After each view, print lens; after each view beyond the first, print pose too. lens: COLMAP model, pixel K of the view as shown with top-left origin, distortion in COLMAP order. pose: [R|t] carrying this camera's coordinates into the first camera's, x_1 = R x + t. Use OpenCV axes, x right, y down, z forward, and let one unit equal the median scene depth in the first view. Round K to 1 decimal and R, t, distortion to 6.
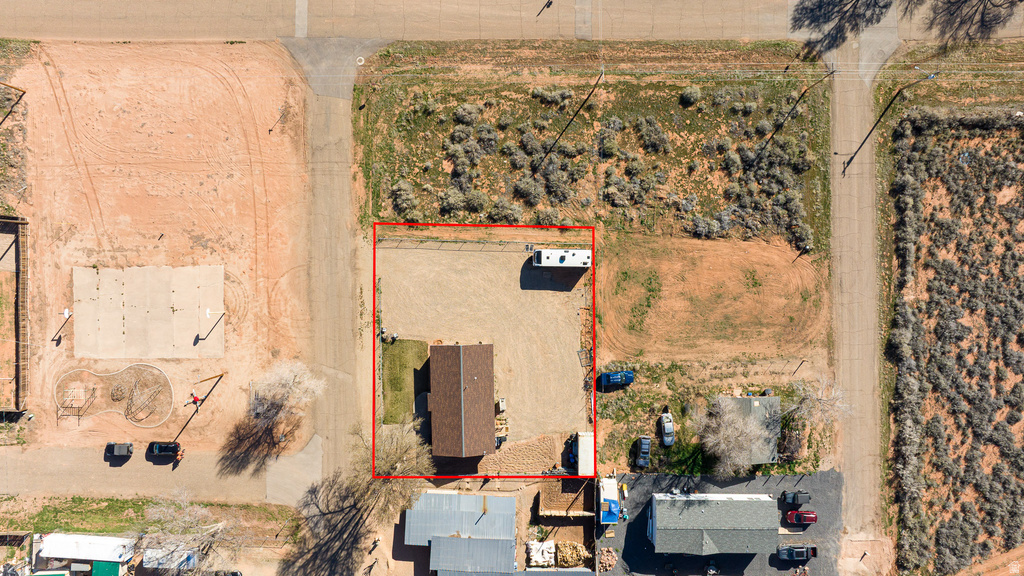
lens RADIAL K [[714.8, 0, 512.0], [0, 714.8, 288.0], [0, 0, 1]] dist [-0.017323, 0.002816]
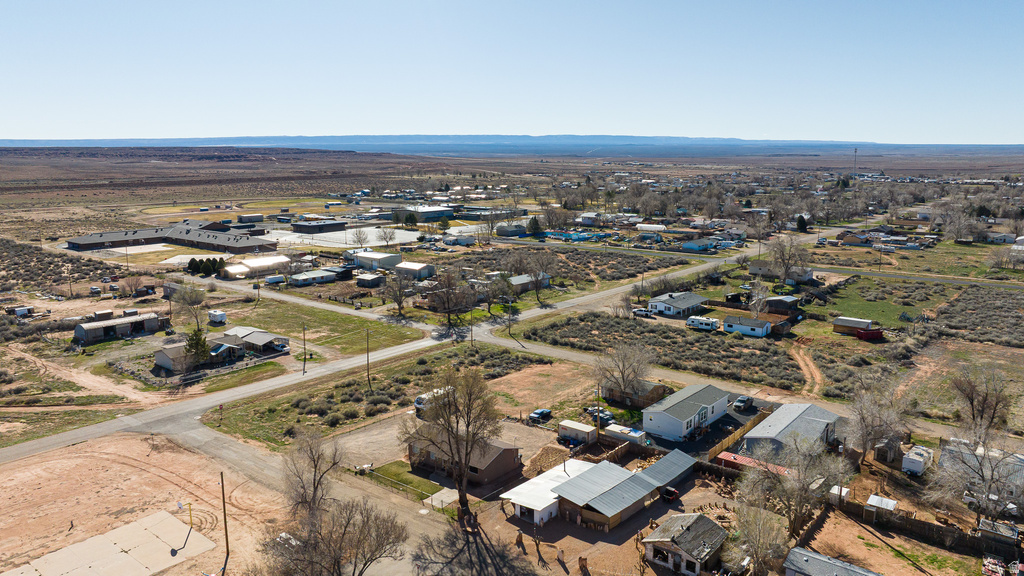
lens RADIAL K [[714.8, 0, 512.0], [0, 714.8, 288.0], [0, 0, 1]] dist [-0.017323, 0.002816]
pose [[0.637546, -0.146508, 0.756354, -0.745133], [0.770409, 0.118544, -0.626432, 0.802442], [0.002116, 0.982081, 0.188448, 0.568003]]
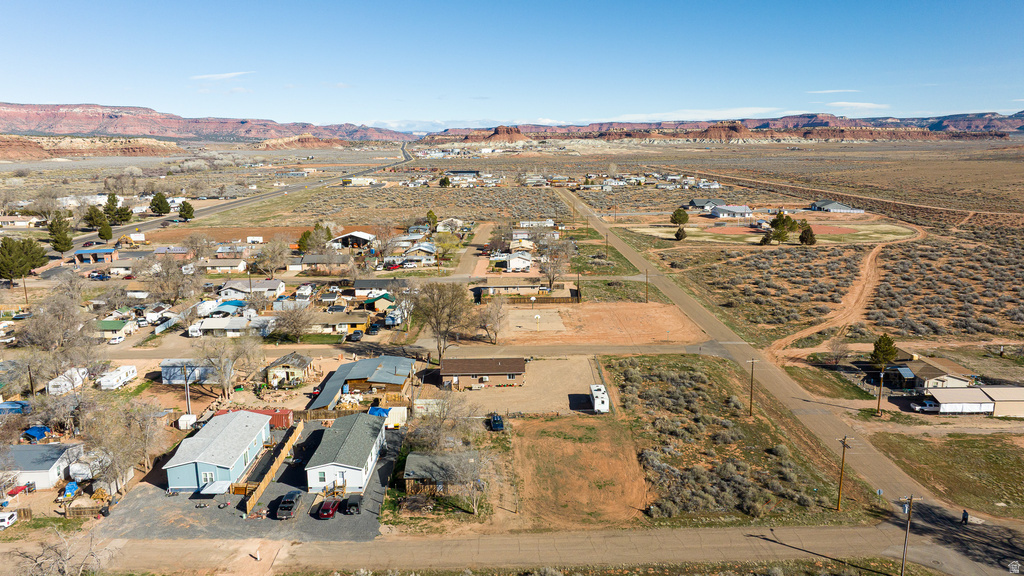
lens RADIAL K [[714.8, 0, 512.0], [0, 714.8, 288.0], [0, 0, 1]] dist [-0.017323, 0.002816]
pose [[0.017315, 0.193690, -0.980910, 1.179420], [-0.999799, 0.013295, -0.015023, 0.115725], [0.010132, 0.980973, 0.193881, 0.580309]]
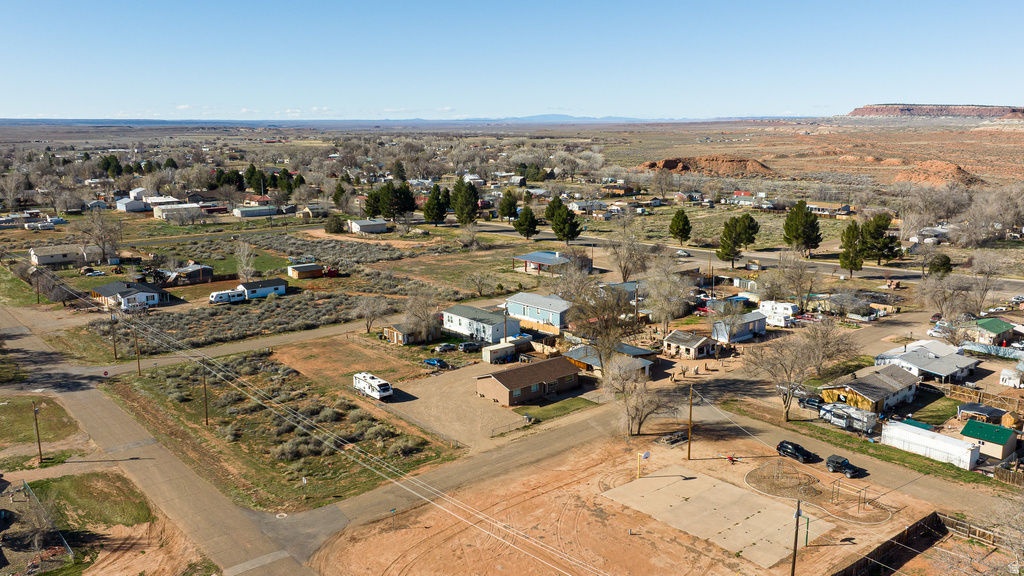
lens RADIAL K [[852.2, 0, 512.0], [0, 852.2, 288.0], [0, 0, 1]] dist [-0.020664, -0.006914]
pose [[-0.638270, -0.149506, 0.755155, -1.015631], [0.769807, -0.120268, 0.626844, -0.667682], [-0.002896, 0.981419, 0.191854, 0.590728]]
